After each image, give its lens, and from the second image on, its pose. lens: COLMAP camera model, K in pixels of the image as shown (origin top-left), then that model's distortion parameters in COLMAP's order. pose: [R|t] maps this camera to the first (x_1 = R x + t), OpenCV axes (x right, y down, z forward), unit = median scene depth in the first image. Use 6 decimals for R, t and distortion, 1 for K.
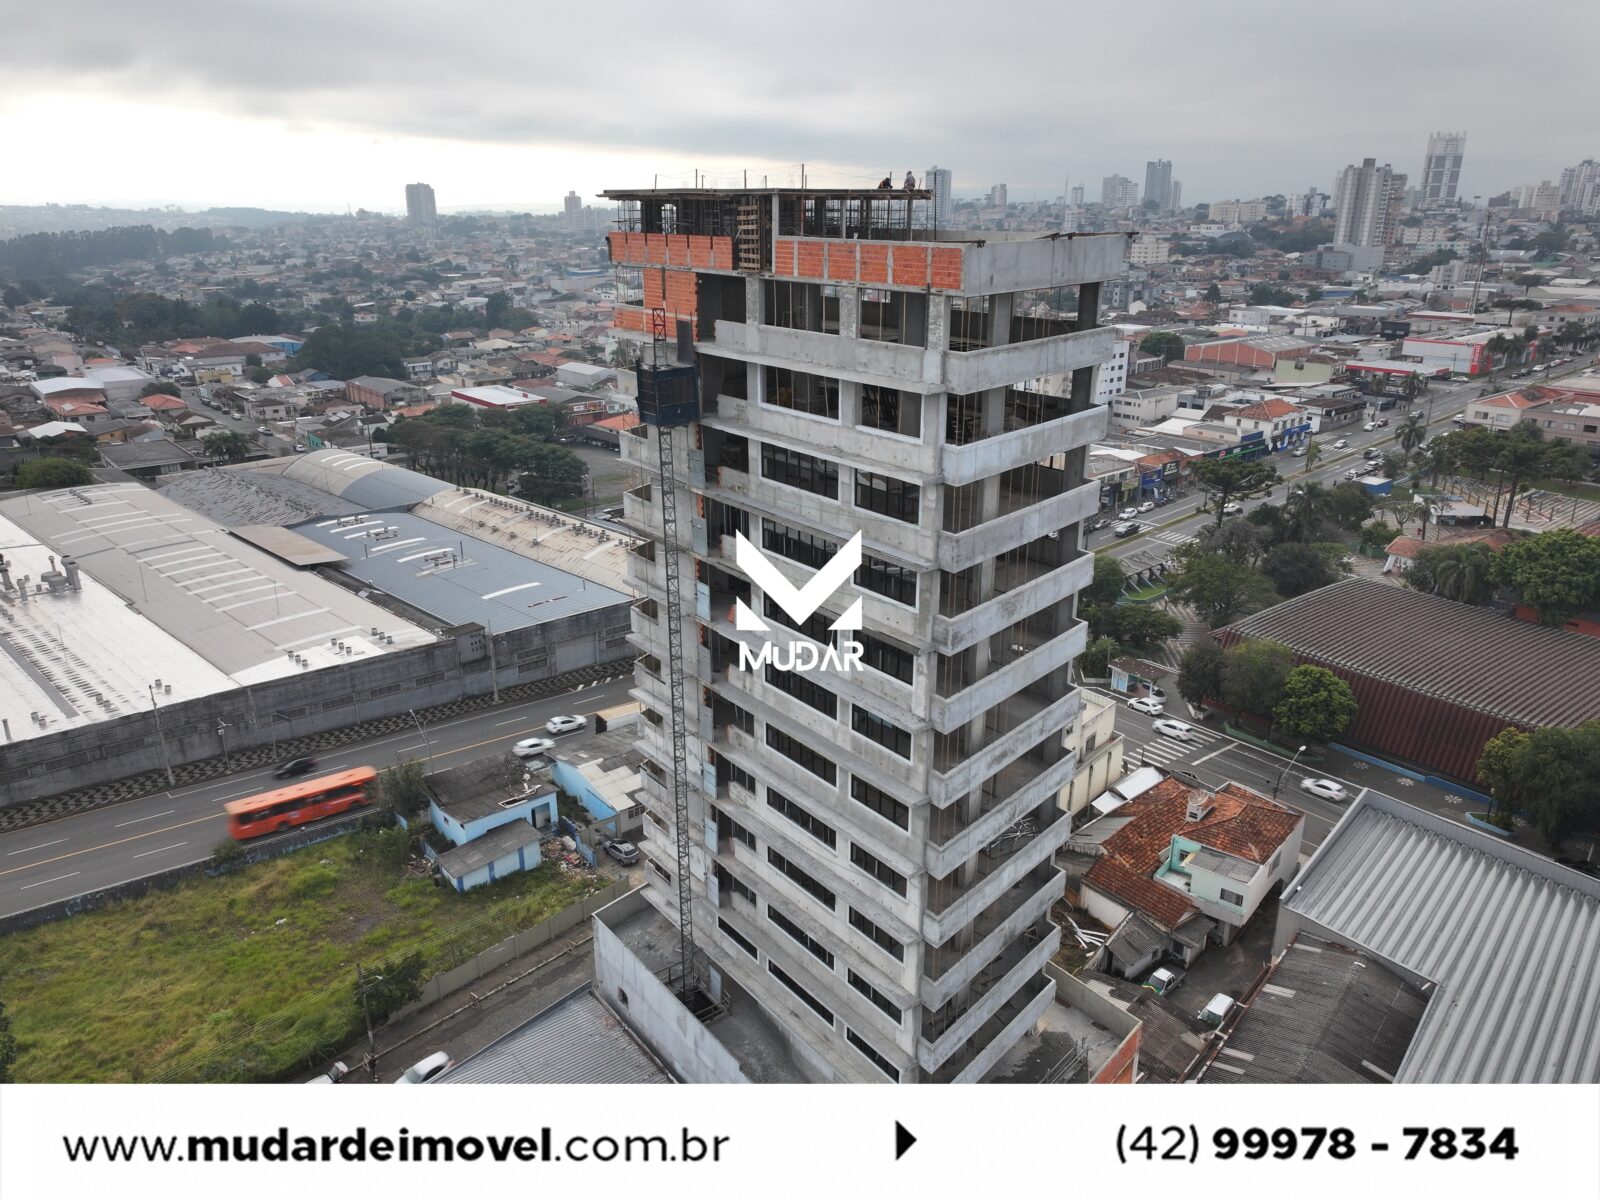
lens RADIAL K [[1130.6, 0, 800.0], [0, 1130.6, 599.5], [0, 0, 1]] dist [-0.001022, 0.018805]
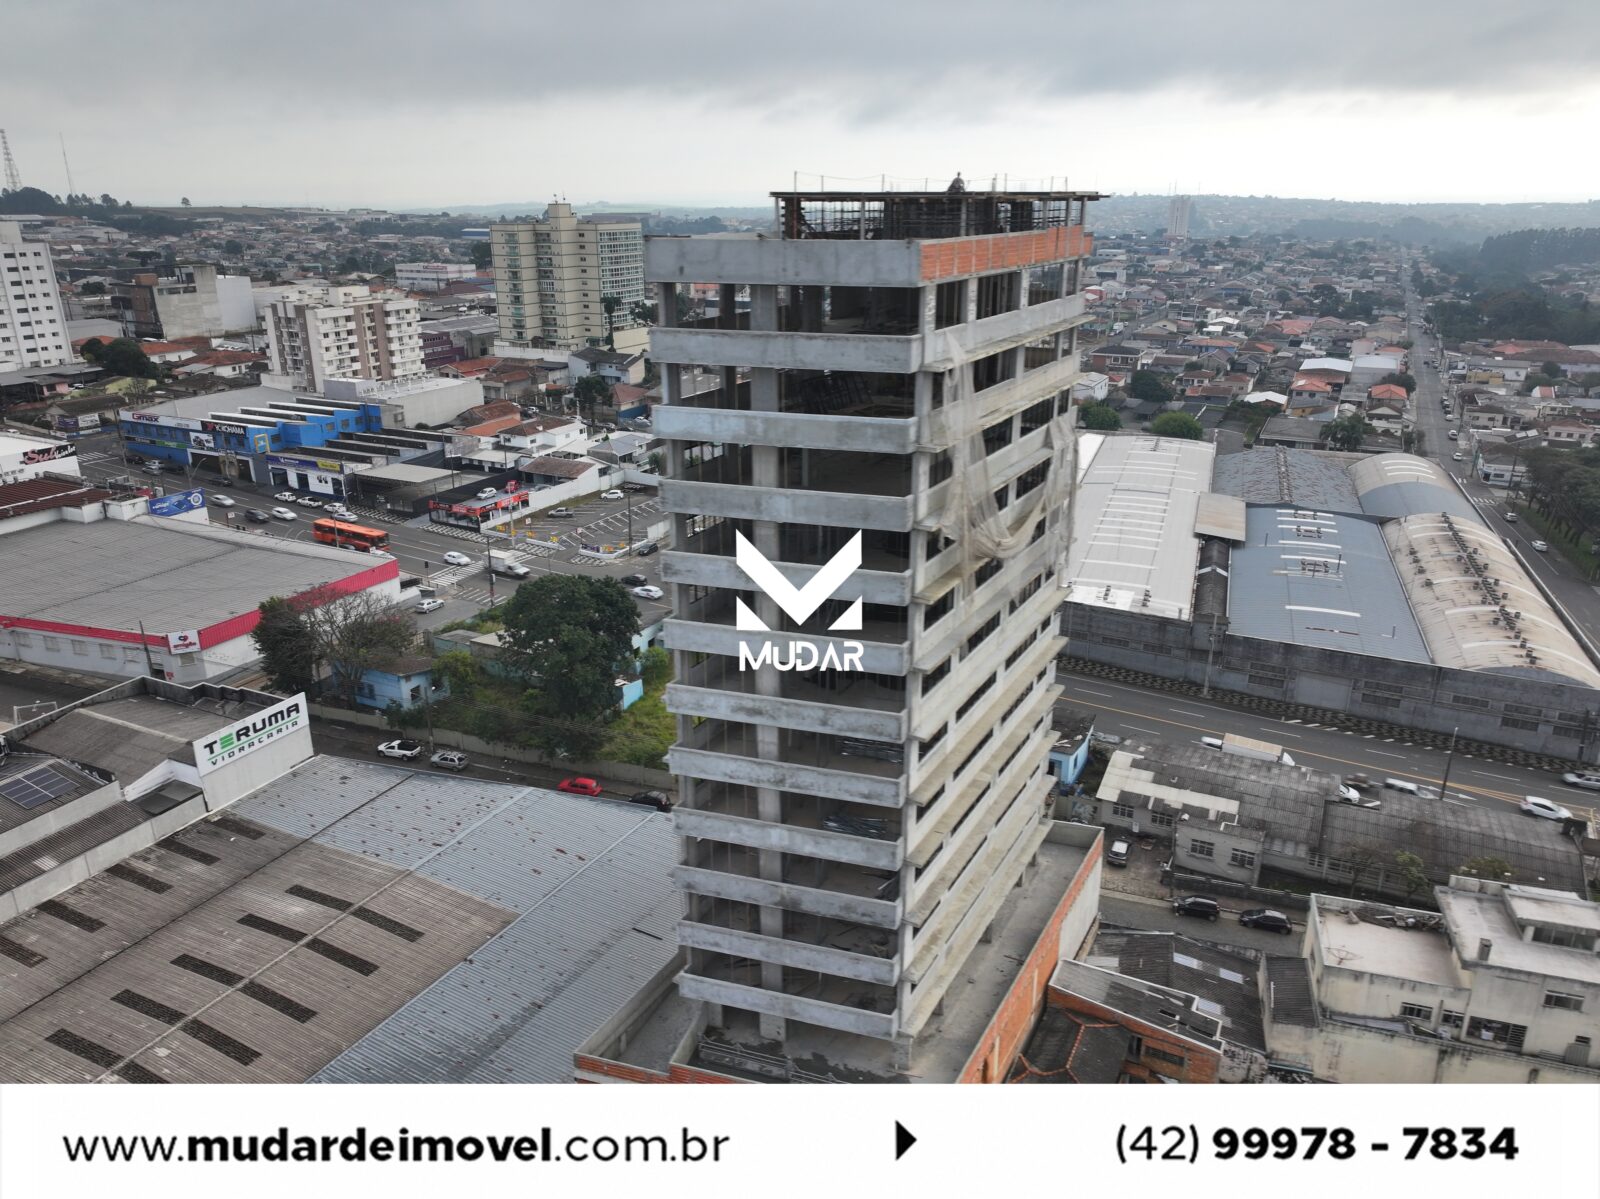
lens RADIAL K [[1130.6, 0, 800.0], [0, 1130.6, 599.5], [0, 0, 1]] dist [-0.001022, 0.018805]
pose [[0.399644, 0.308625, -0.863154, 0.429148], [-0.306370, 0.932441, 0.191548, -0.071864], [0.863957, 0.187894, 0.467198, 0.196644]]
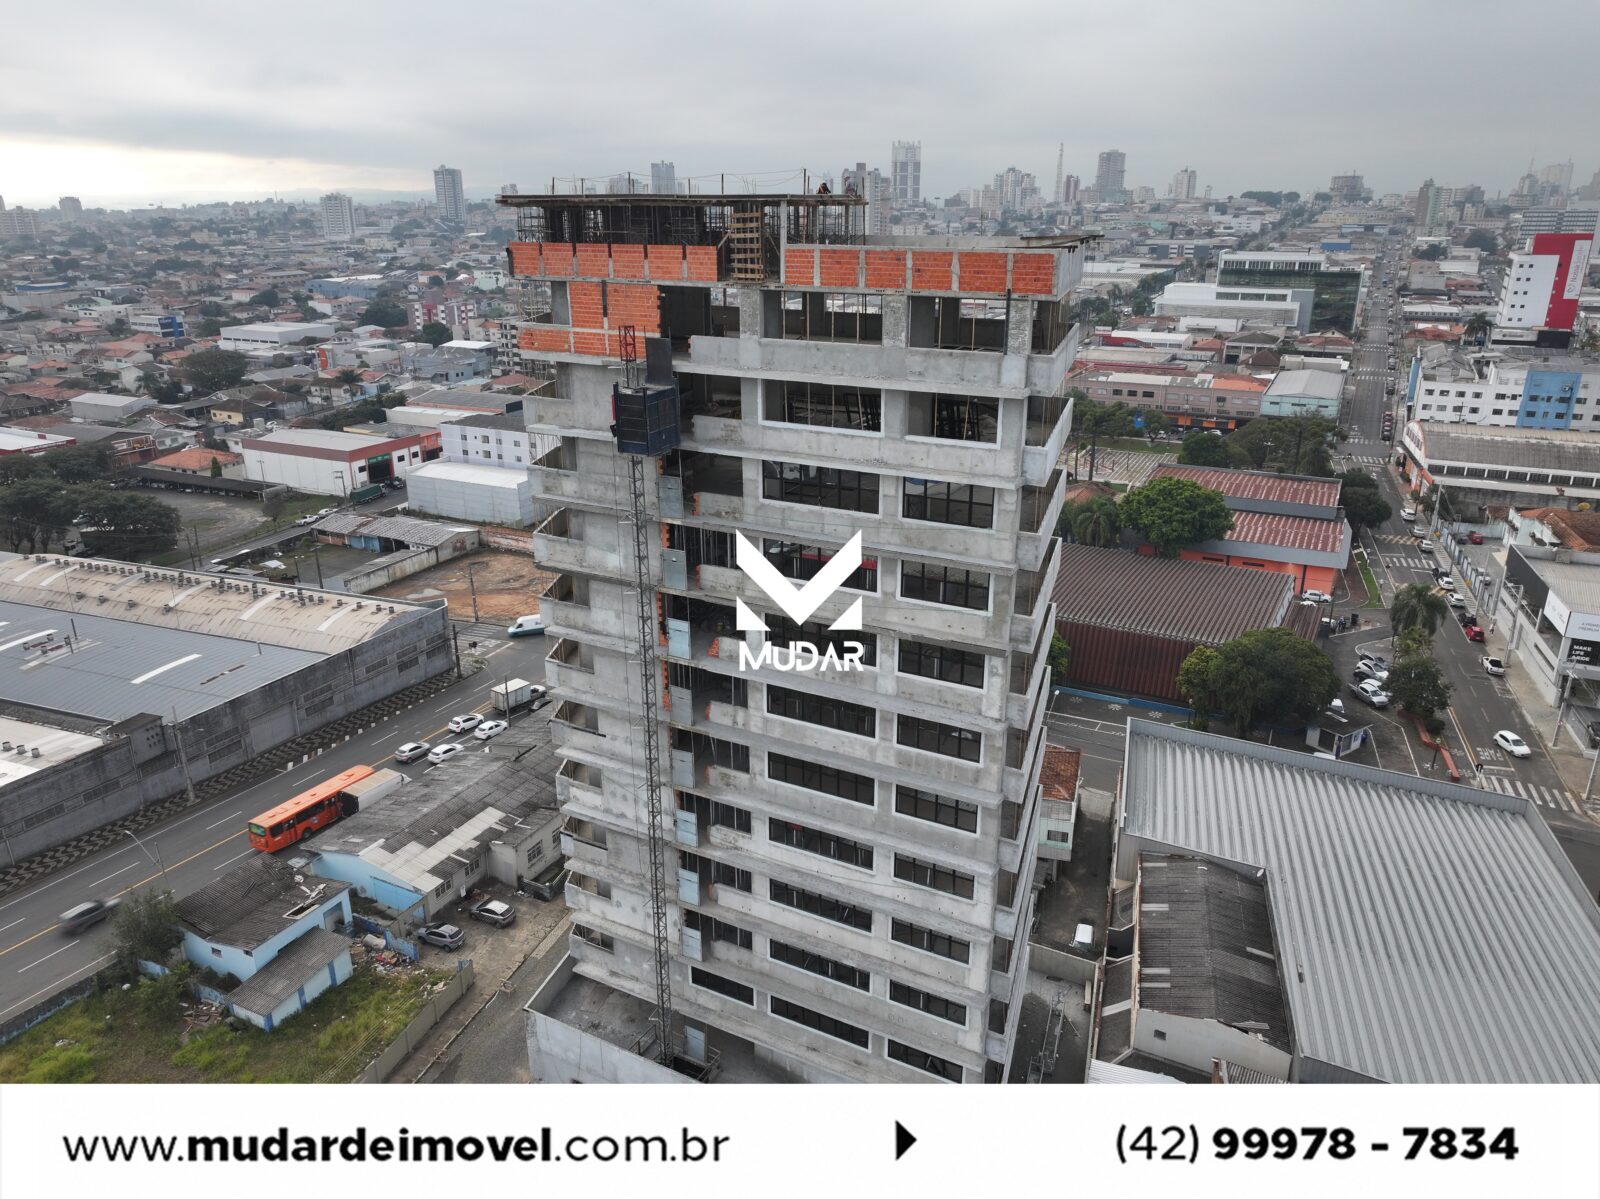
lens RADIAL K [[1130.6, 0, 800.0], [0, 1130.6, 599.5], [0, 0, 1]] dist [-0.001022, 0.018805]
pose [[0.915112, -0.136728, 0.379310, -0.152357], [0.136809, 0.990233, 0.026884, -0.018690], [-0.379281, 0.027291, 0.924879, 0.046927]]
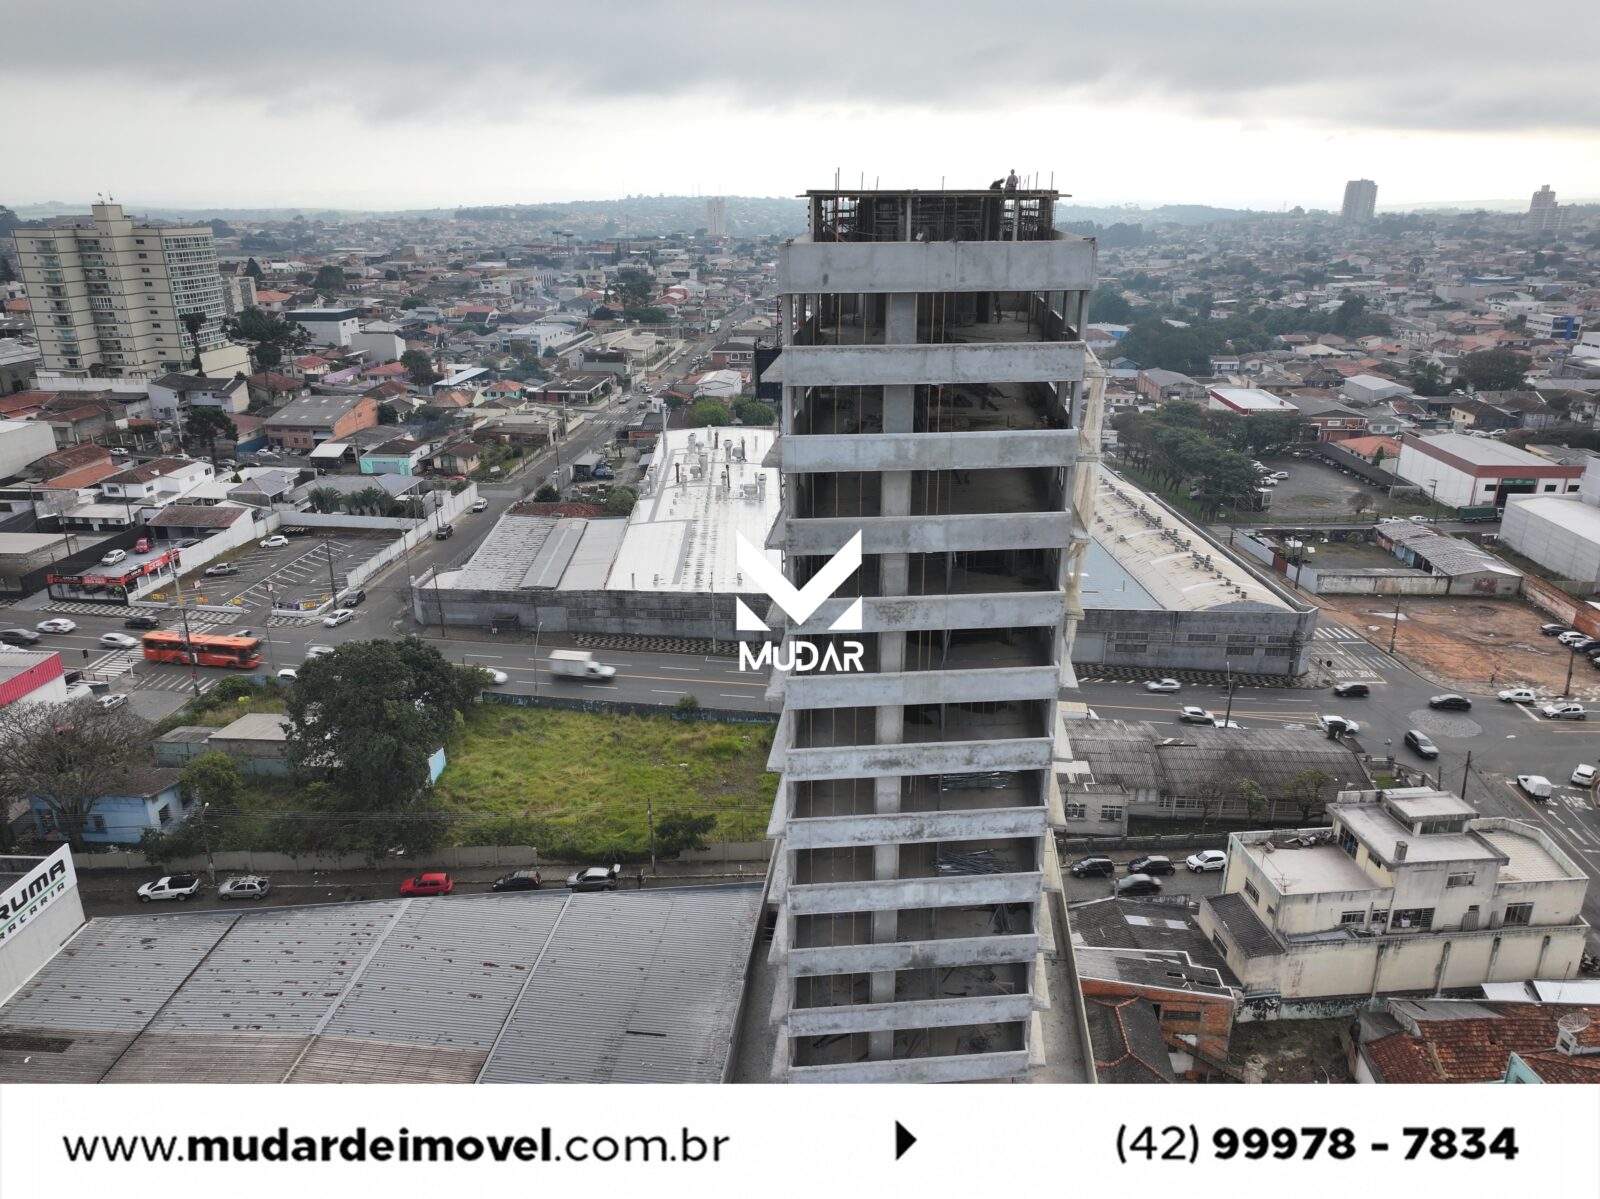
lens RADIAL K [[1130.6, 0, 800.0], [0, 1130.6, 599.5], [0, 0, 1]] dist [-0.001022, 0.018805]
pose [[0.722270, 0.231955, -0.651555, 0.284636], [-0.230546, 0.968948, 0.089379, -0.027332], [0.652054, 0.085658, 0.753318, 0.073545]]
